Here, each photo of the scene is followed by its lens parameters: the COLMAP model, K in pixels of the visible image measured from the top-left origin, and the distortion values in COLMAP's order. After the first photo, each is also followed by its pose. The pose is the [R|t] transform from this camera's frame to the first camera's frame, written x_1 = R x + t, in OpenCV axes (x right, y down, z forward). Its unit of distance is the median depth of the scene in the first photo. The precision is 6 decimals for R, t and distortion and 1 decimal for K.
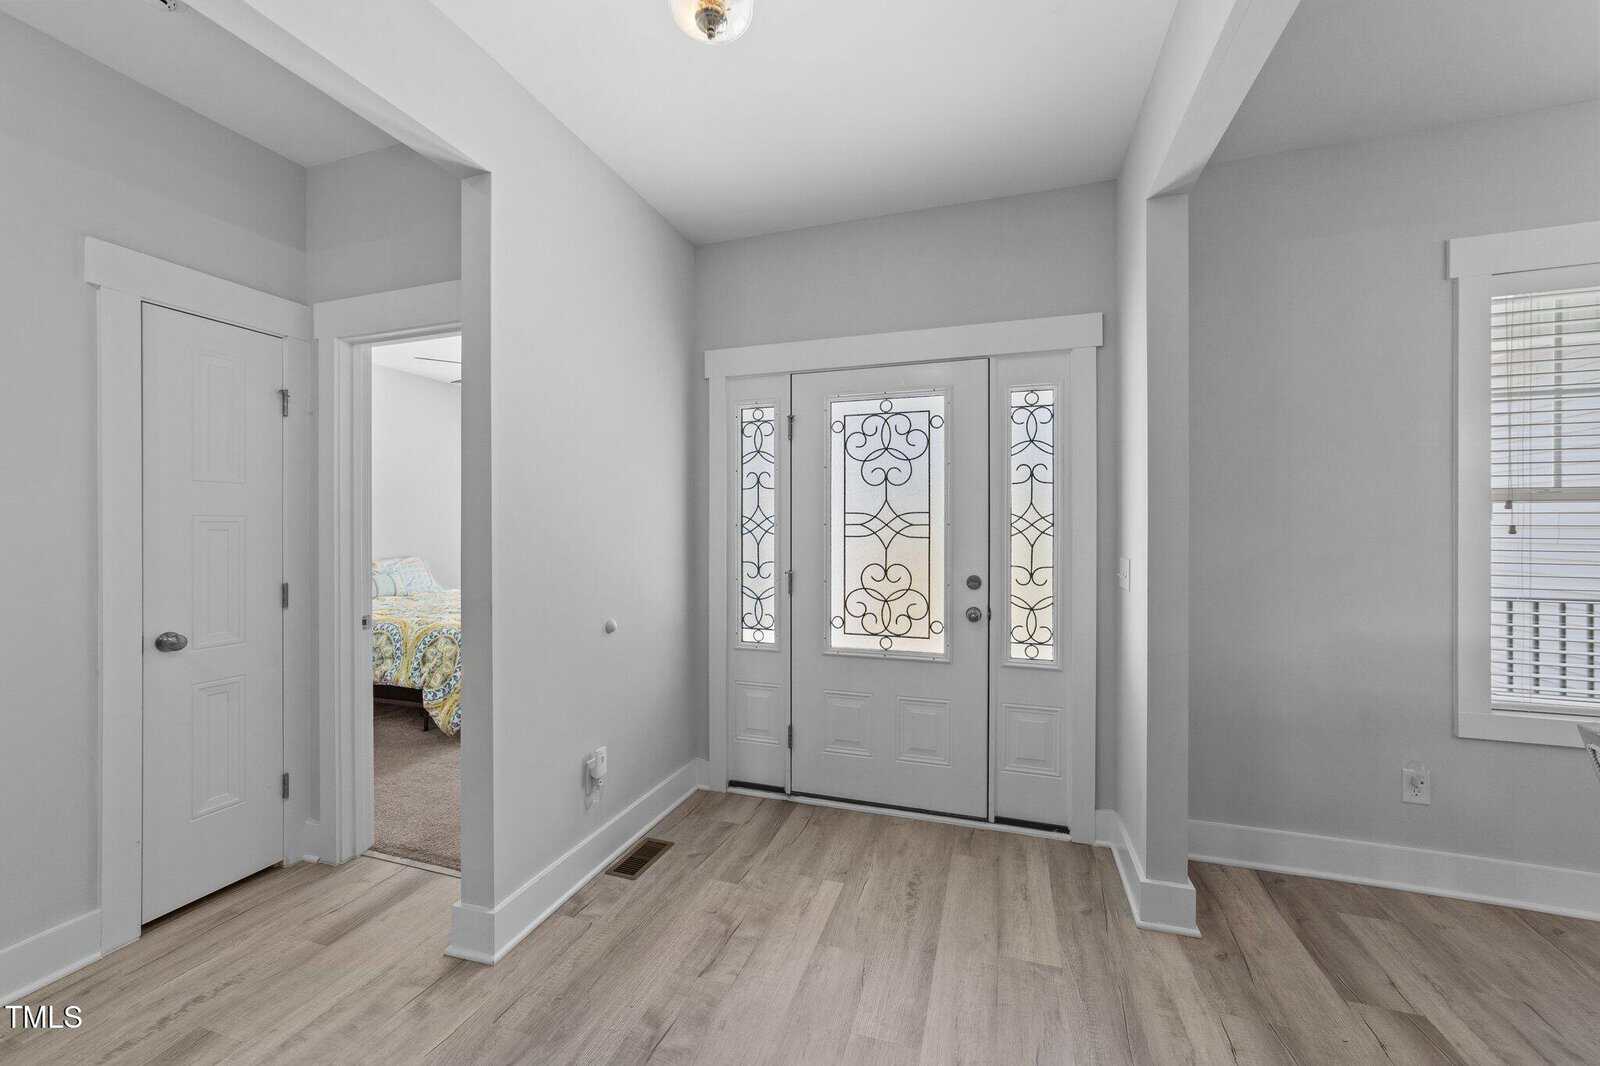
lens RADIAL K [[617.2, 0, 808.3], [0, 617.2, 524.9], [0, 0, 1]] dist [-0.015817, 0.006777]
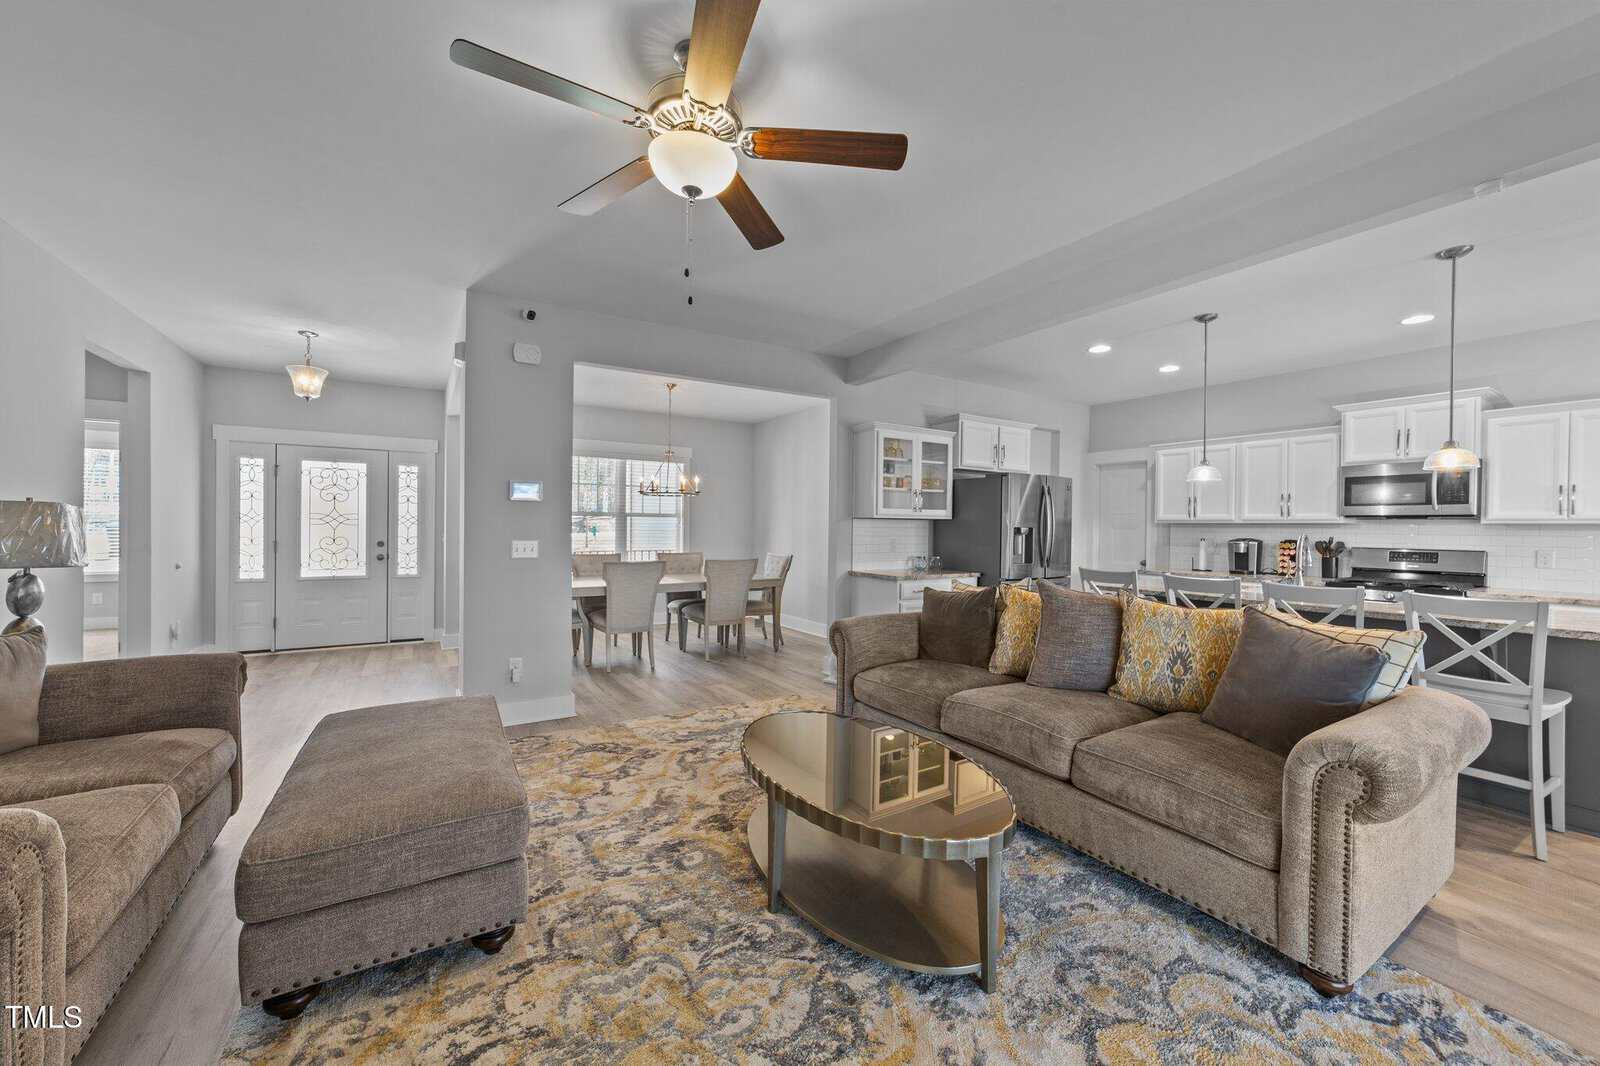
lens RADIAL K [[617.2, 0, 808.3], [0, 617.2, 524.9], [0, 0, 1]] dist [-0.015817, 0.006777]
pose [[0.650643, 0.006864, 0.759352, -0.438536], [-0.011639, 0.999932, 0.000934, -0.001387], [-0.759294, -0.009446, 0.650679, -1.727435]]
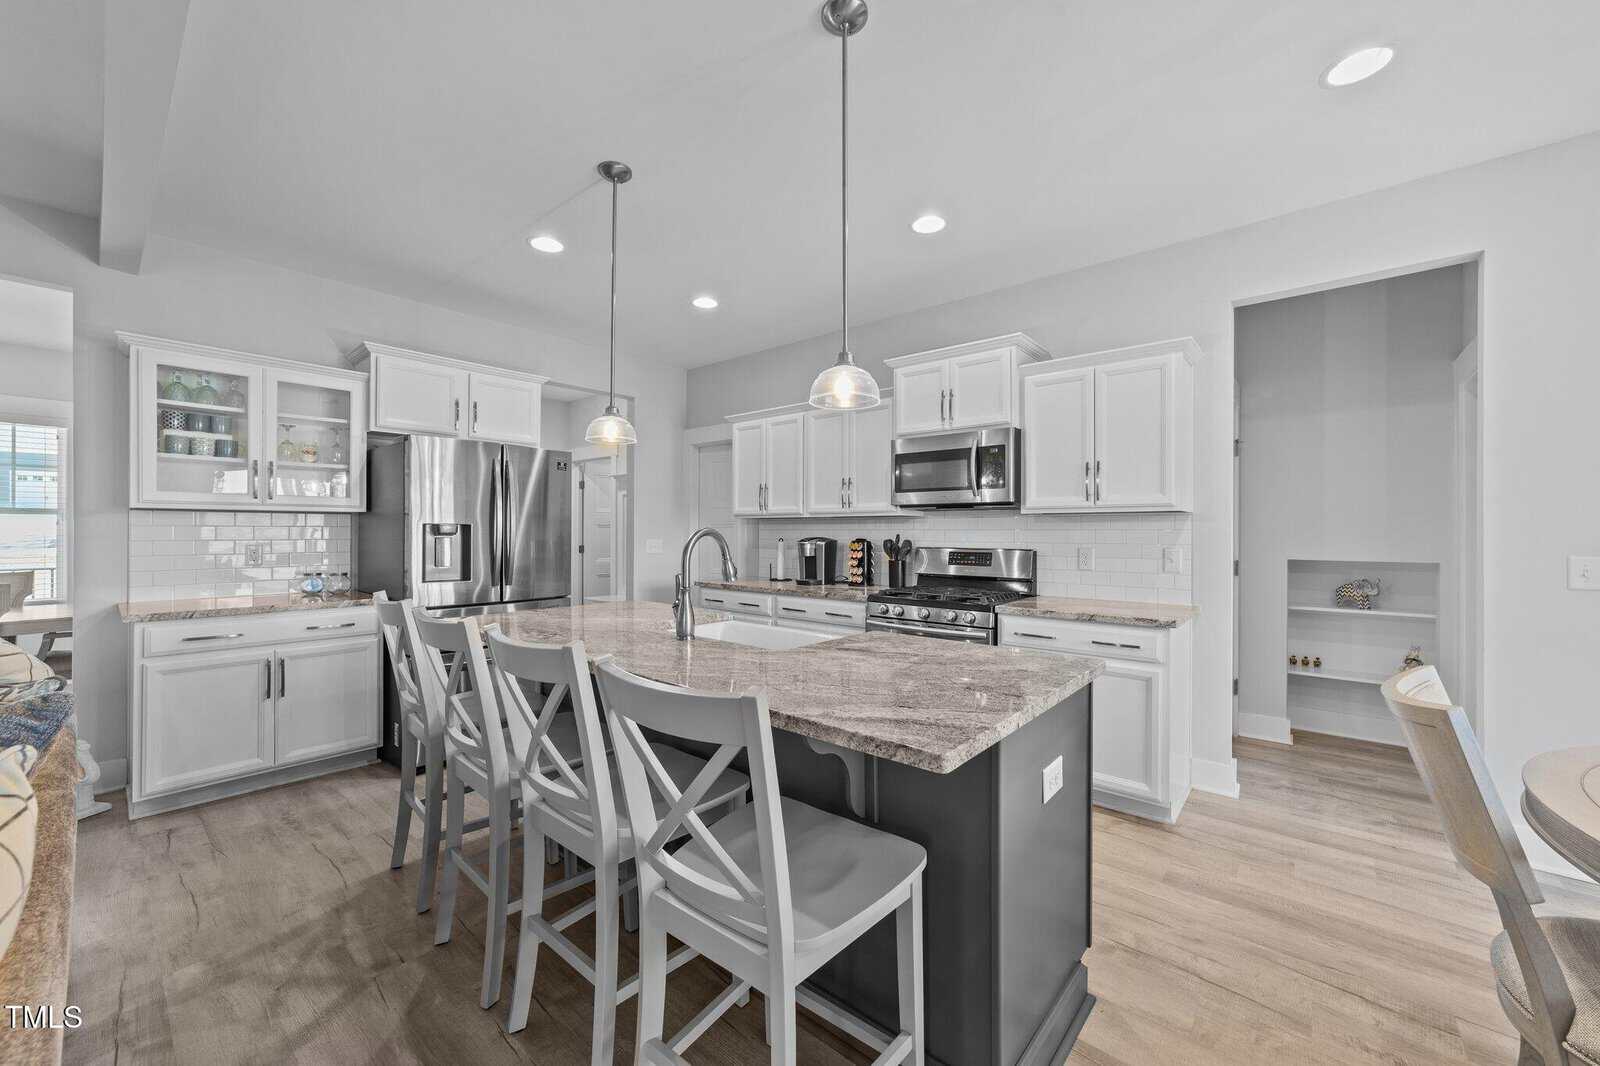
lens RADIAL K [[617.2, 0, 808.3], [0, 617.2, 524.9], [0, 0, 1]] dist [-0.015817, 0.006777]
pose [[0.383563, 0.009039, 0.923471, 0.582055], [-0.003769, 0.999959, -0.008222, 0.008783], [-0.923507, -0.000327, 0.383581, -2.086921]]
